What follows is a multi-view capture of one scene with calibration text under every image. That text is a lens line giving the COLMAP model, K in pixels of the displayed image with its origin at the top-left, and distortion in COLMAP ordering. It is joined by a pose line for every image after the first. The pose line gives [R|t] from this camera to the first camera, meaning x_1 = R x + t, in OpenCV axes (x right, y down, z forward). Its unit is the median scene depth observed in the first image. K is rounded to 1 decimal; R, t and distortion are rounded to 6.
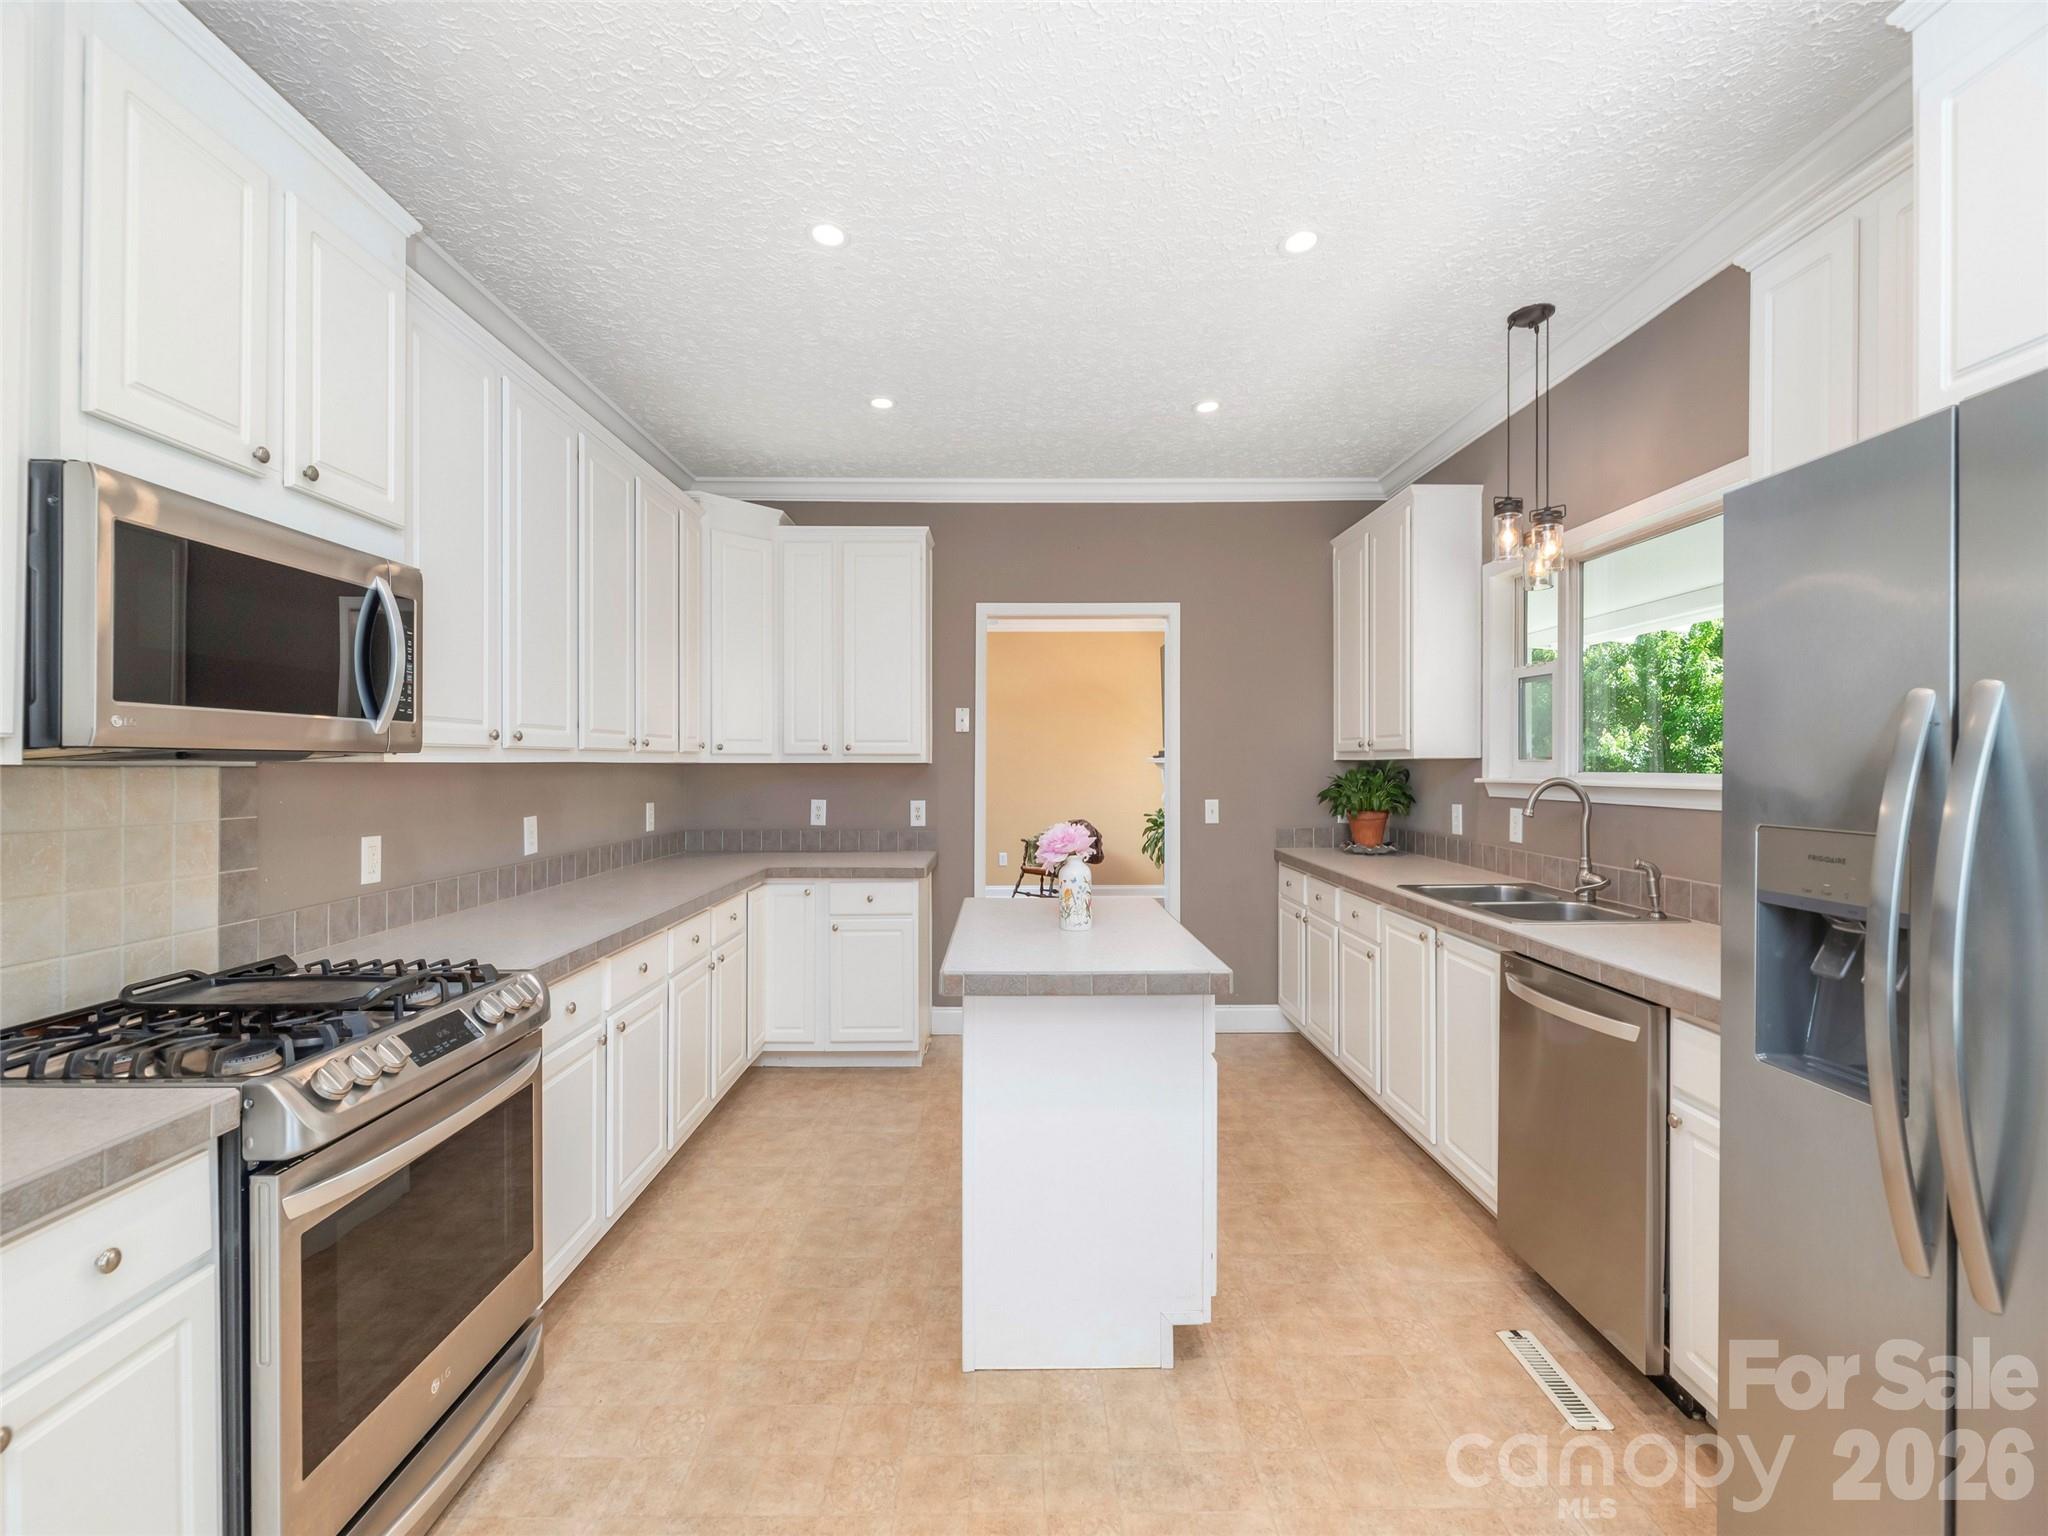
lens RADIAL K [[887.7, 0, 1024.0], [0, 887.7, 768.0], [0, 0, 1]] dist [0.000381, 0.000040]
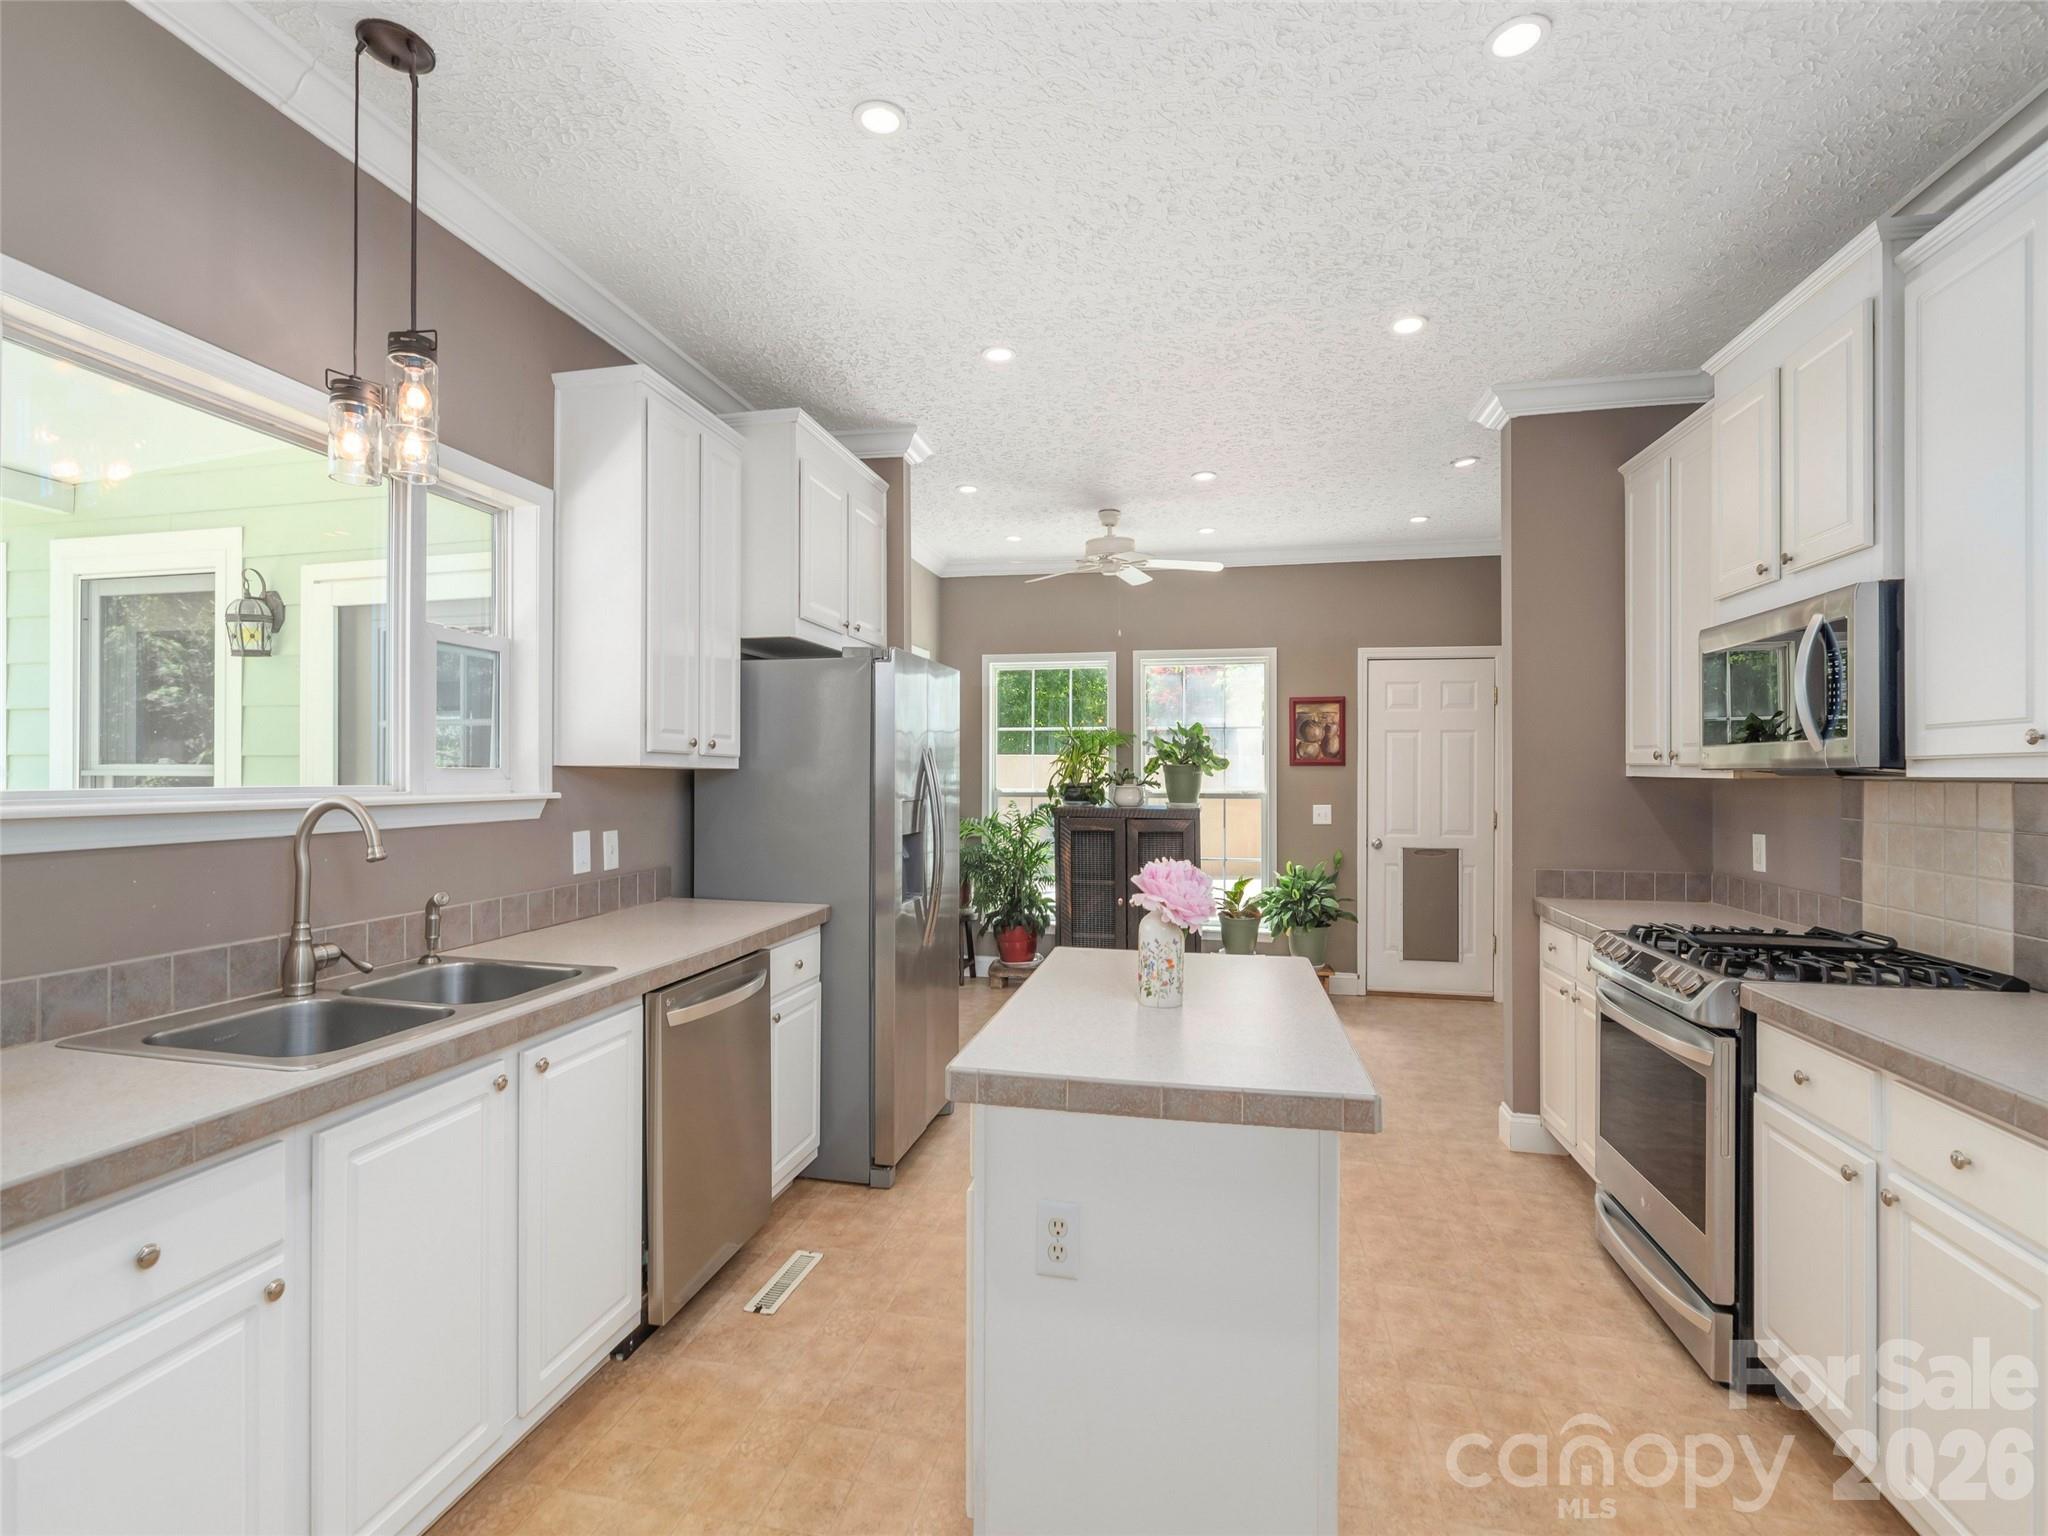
lens RADIAL K [[930.9, 0, 1024.0], [0, 930.9, 768.0], [0, 0, 1]] dist [0.001064, 0.000073]
pose [[-0.976559, -0.003105, 0.215229, 0.002973], [-0.003732, 0.999990, -0.002504, -0.006693], [-0.215219, -0.003249, -0.976560, 1.296481]]
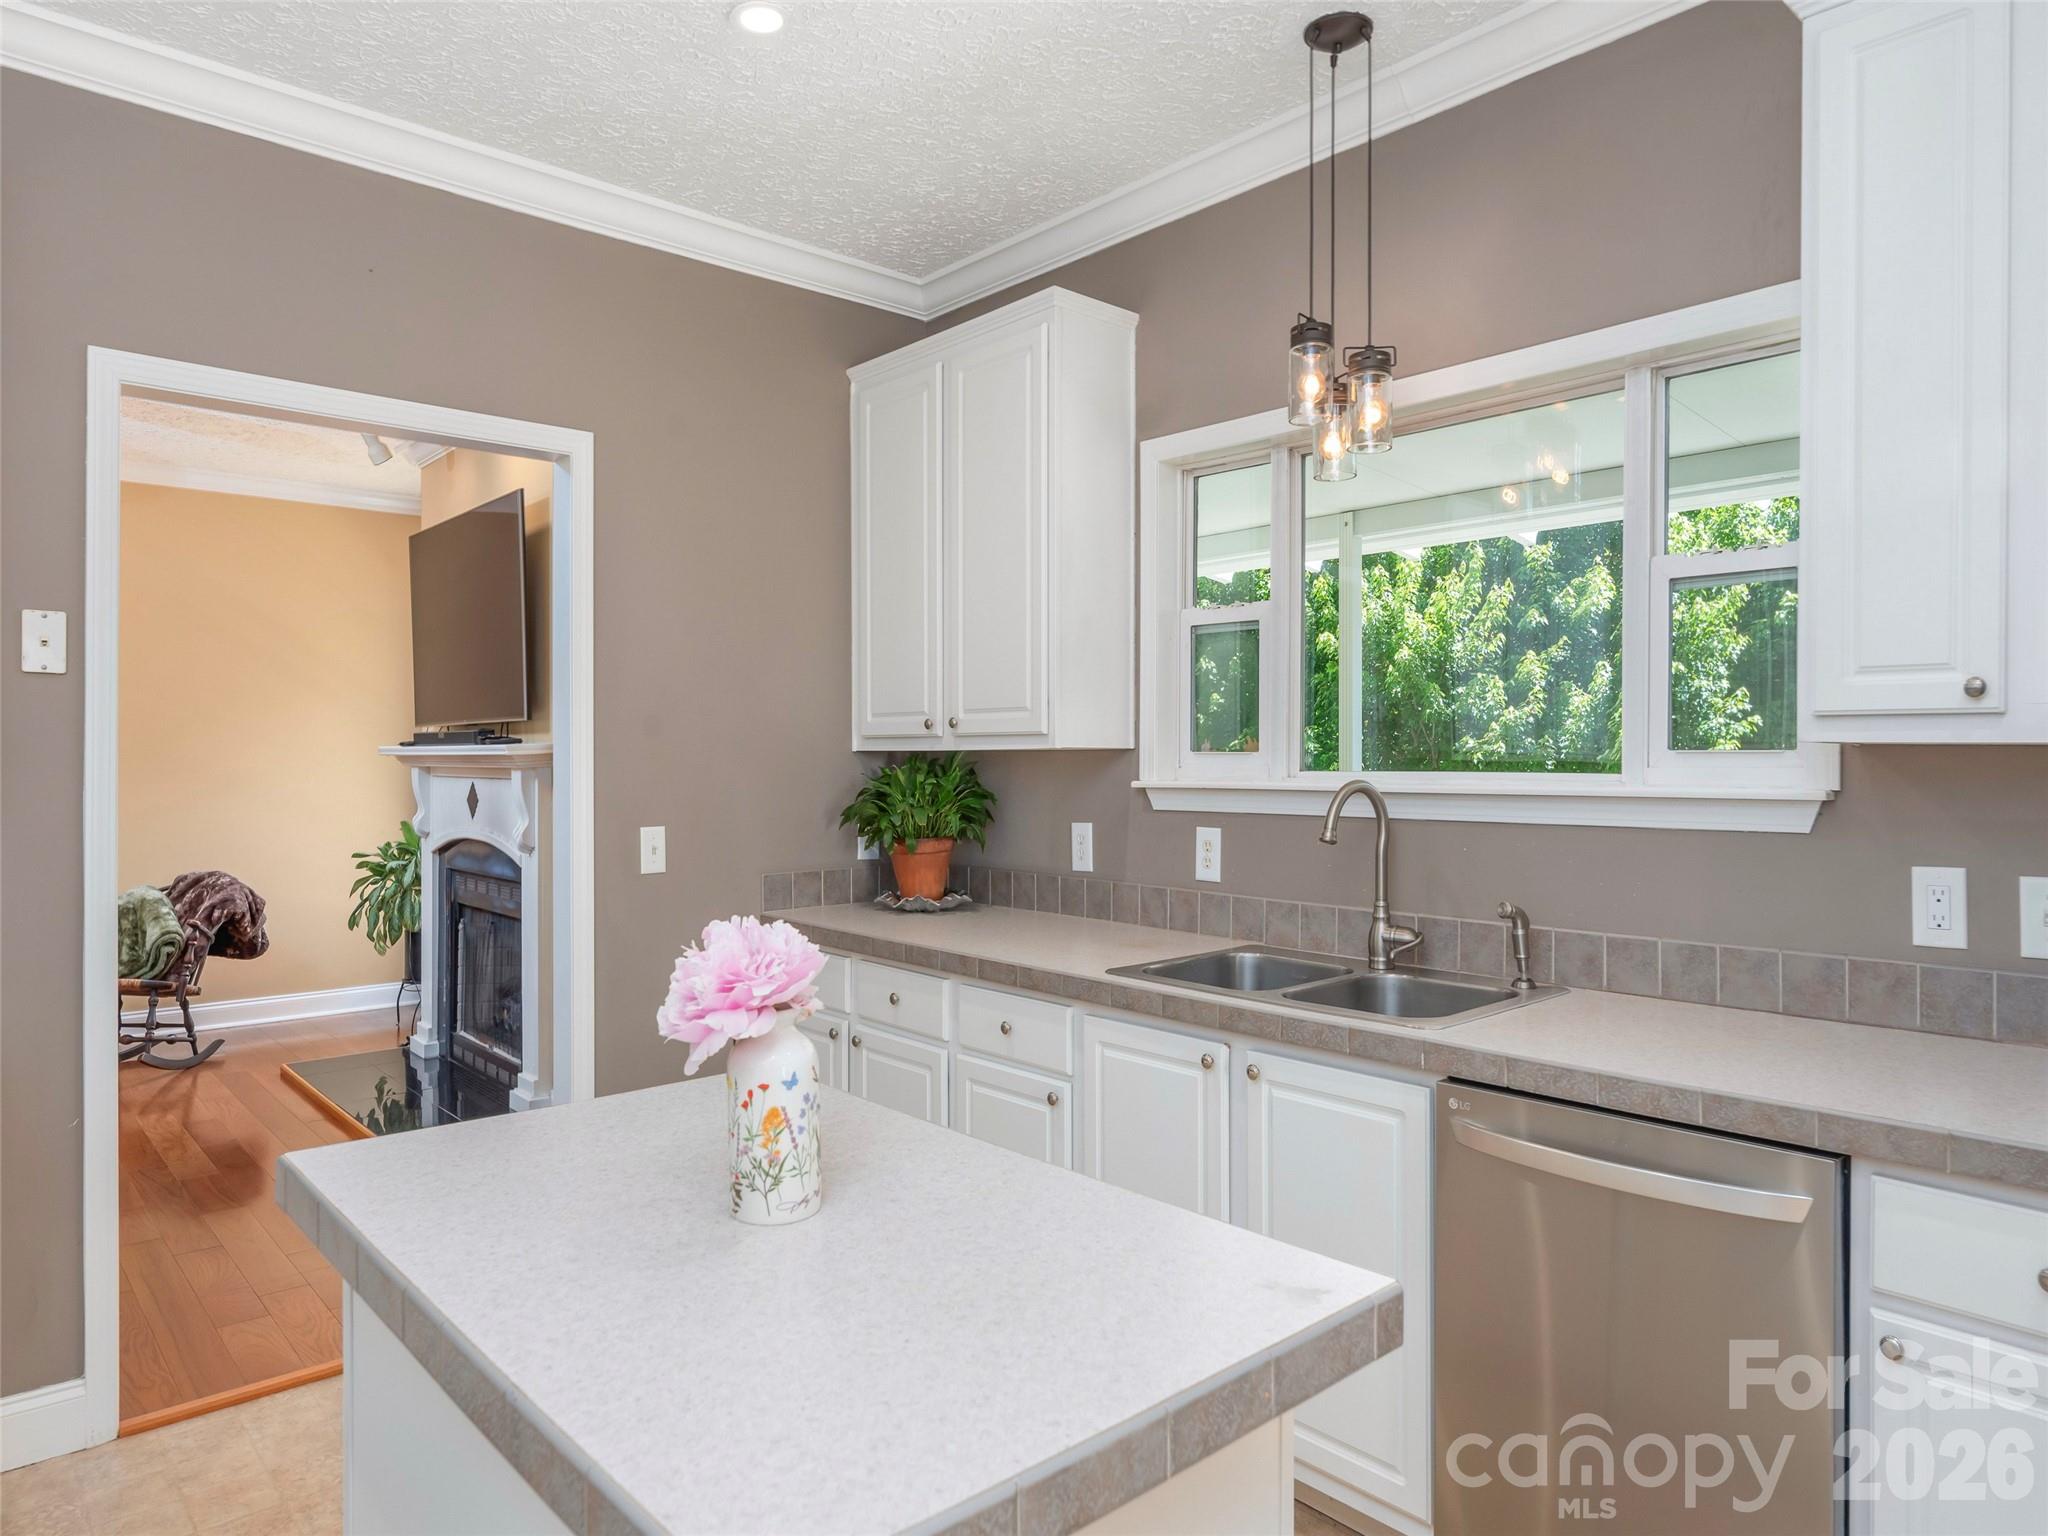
lens RADIAL K [[1276.7, 0, 1024.0], [0, 1276.7, 768.0], [0, 0, 1]] dist [0.021530, -0.030313]
pose [[0.751269, -0.003382, 0.659987, -0.153446], [0.001738, 0.999994, 0.003146, -0.000546], [-0.659994, -0.001216, 0.751270, 0.400097]]
